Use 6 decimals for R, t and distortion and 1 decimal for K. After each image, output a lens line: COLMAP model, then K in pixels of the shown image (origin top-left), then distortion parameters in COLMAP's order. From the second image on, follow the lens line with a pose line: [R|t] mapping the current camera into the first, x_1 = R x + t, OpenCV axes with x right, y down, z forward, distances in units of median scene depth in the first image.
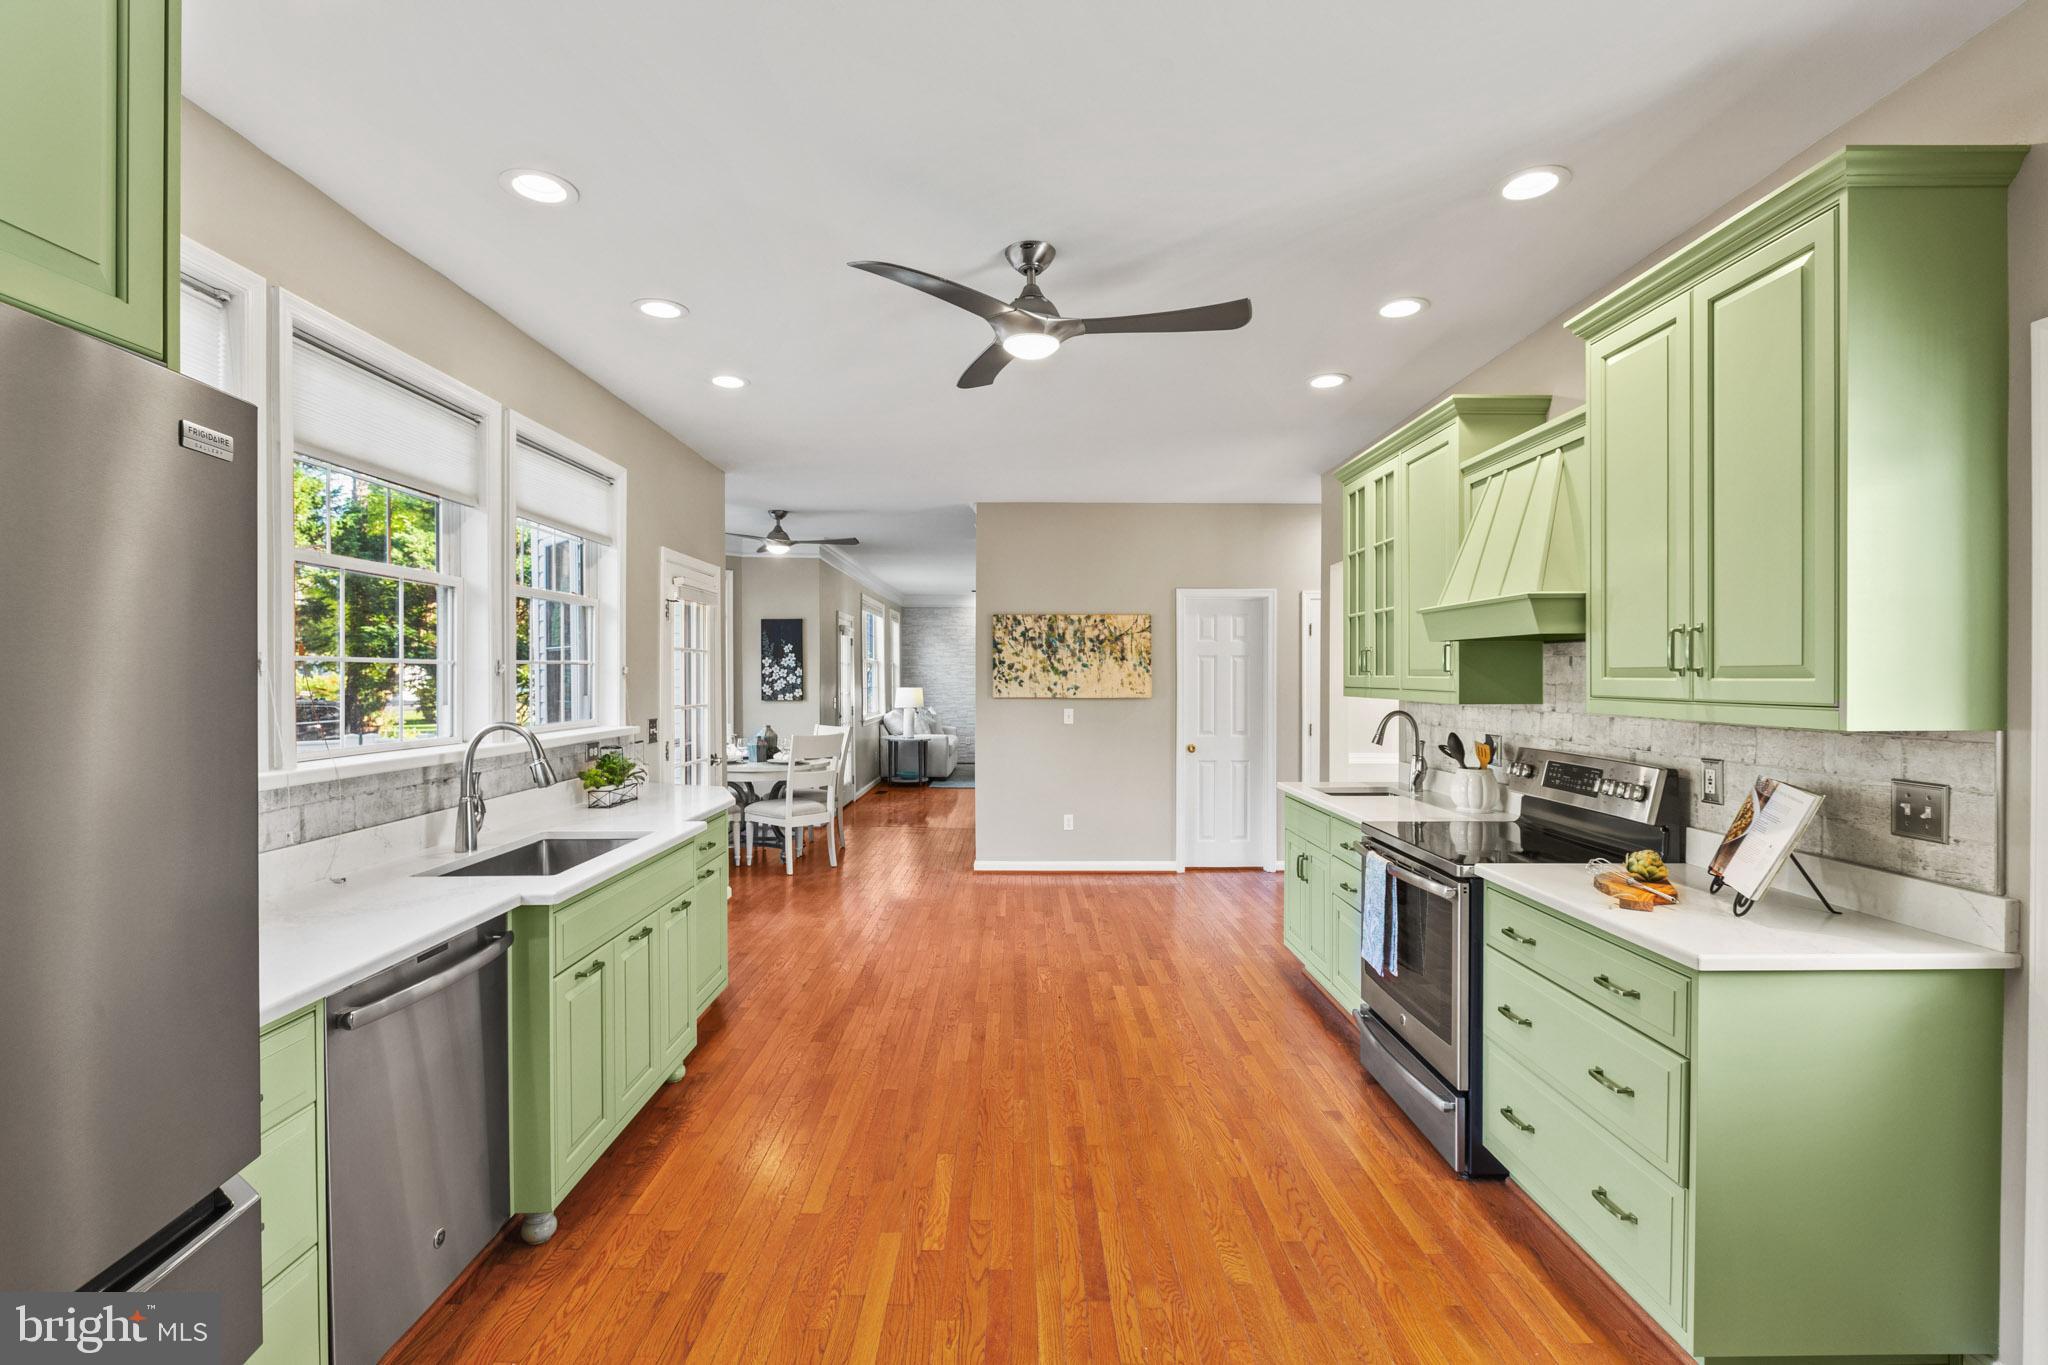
lens RADIAL K [[939.6, 0, 1019.8], [0, 939.6, 681.8], [0, 0, 1]] dist [-0.026486, -0.000514]
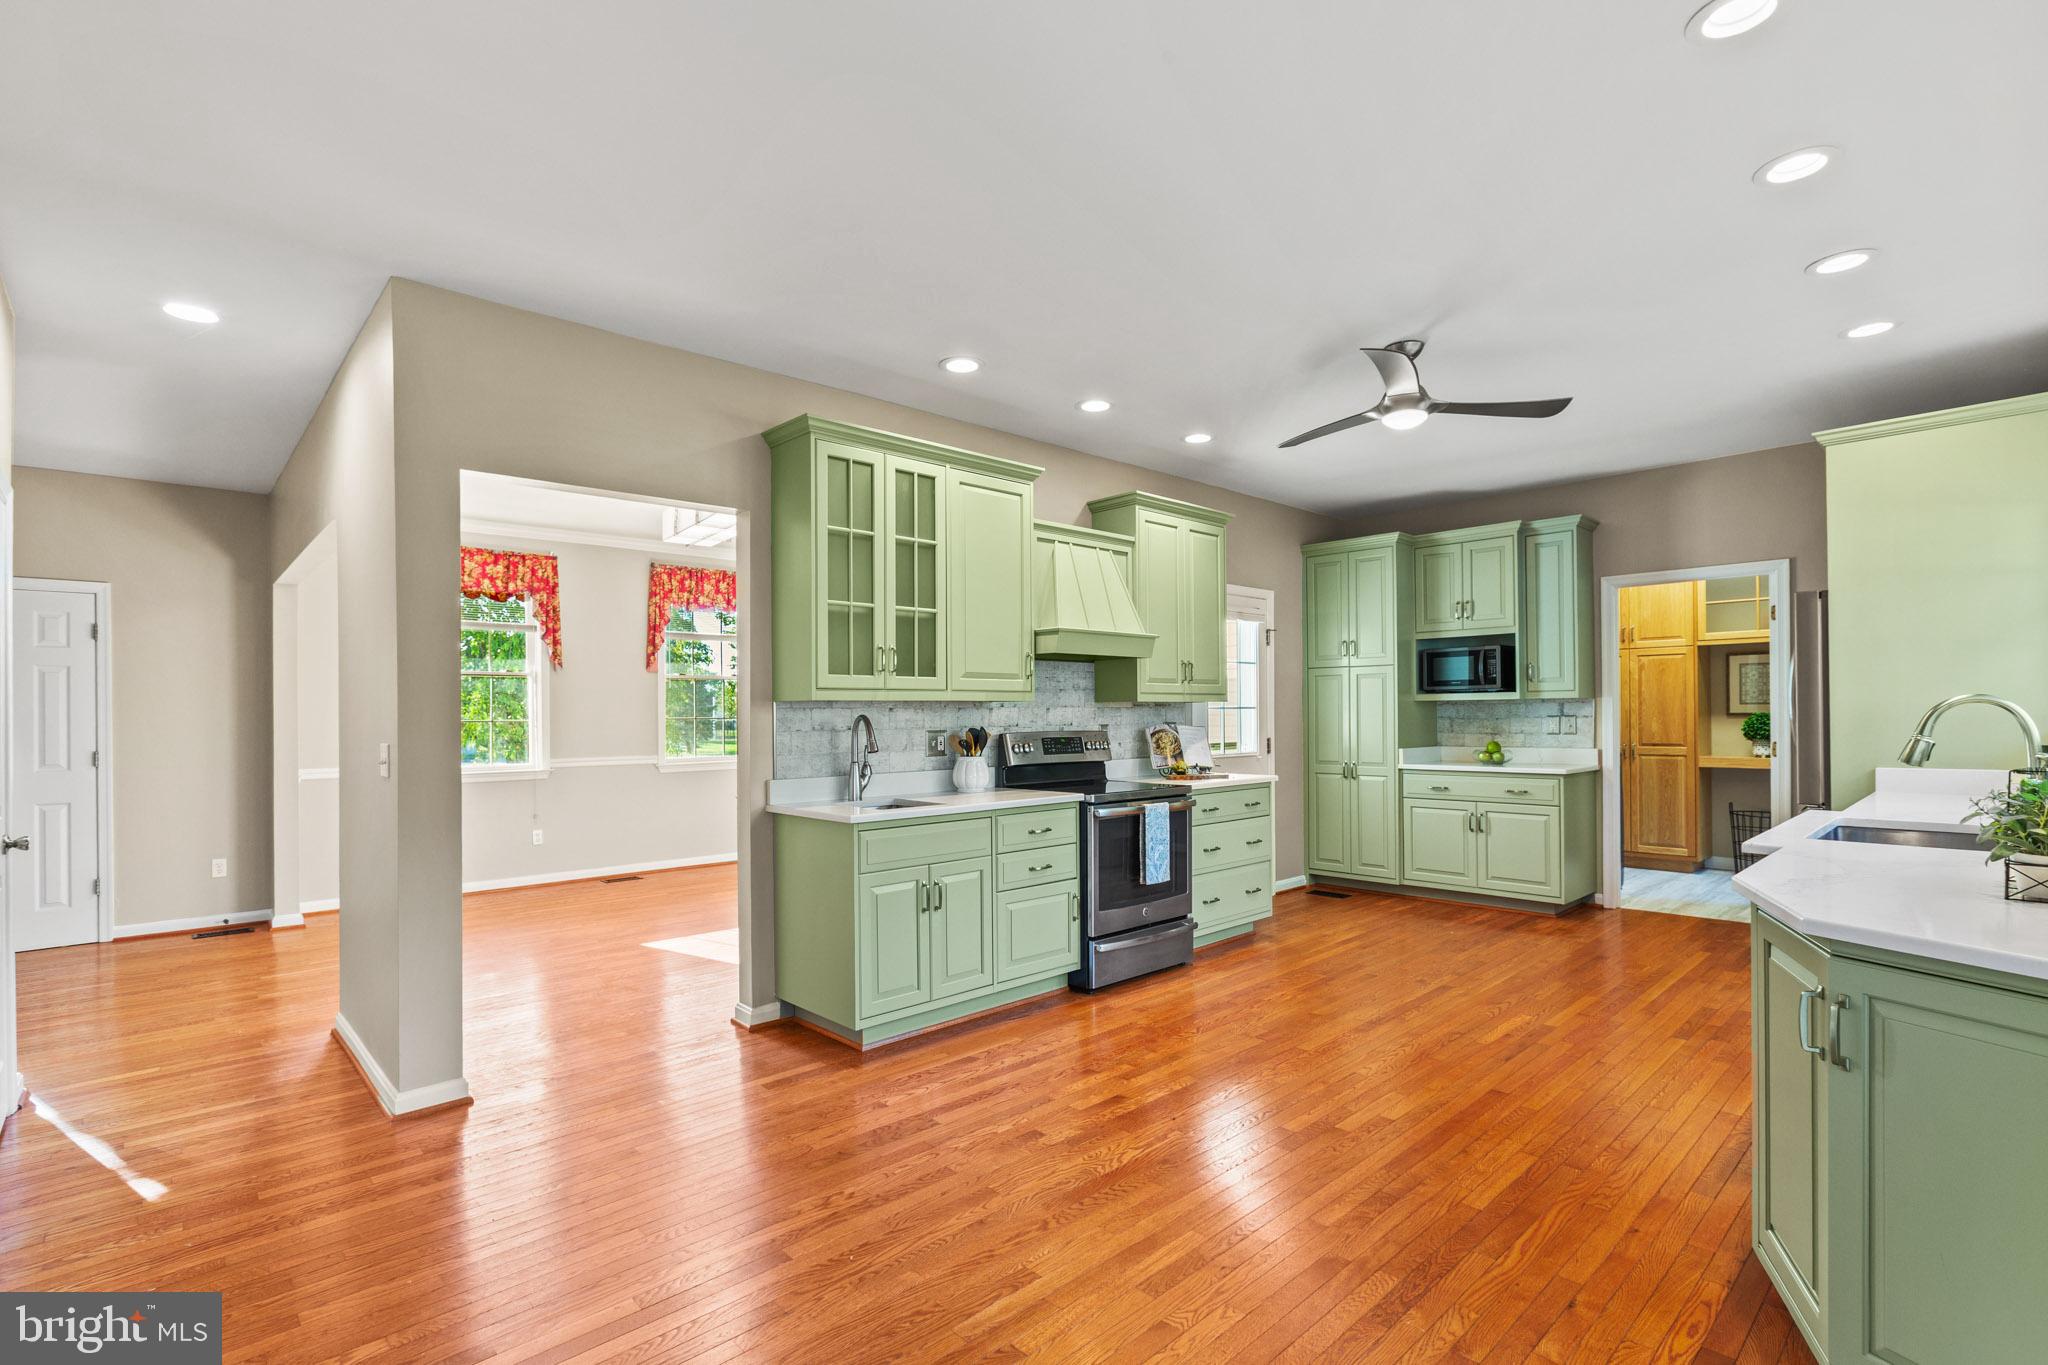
lens RADIAL K [[939.6, 0, 1019.5], [0, 939.6, 691.4], [0, 0, 1]] dist [-0.026486, -0.000514]
pose [[-0.675302, 0.005500, 0.737521, -0.556441], [0.007327, 0.999973, -0.000748, 0.022389], [-0.737505, 0.004898, -0.675324, 2.187927]]
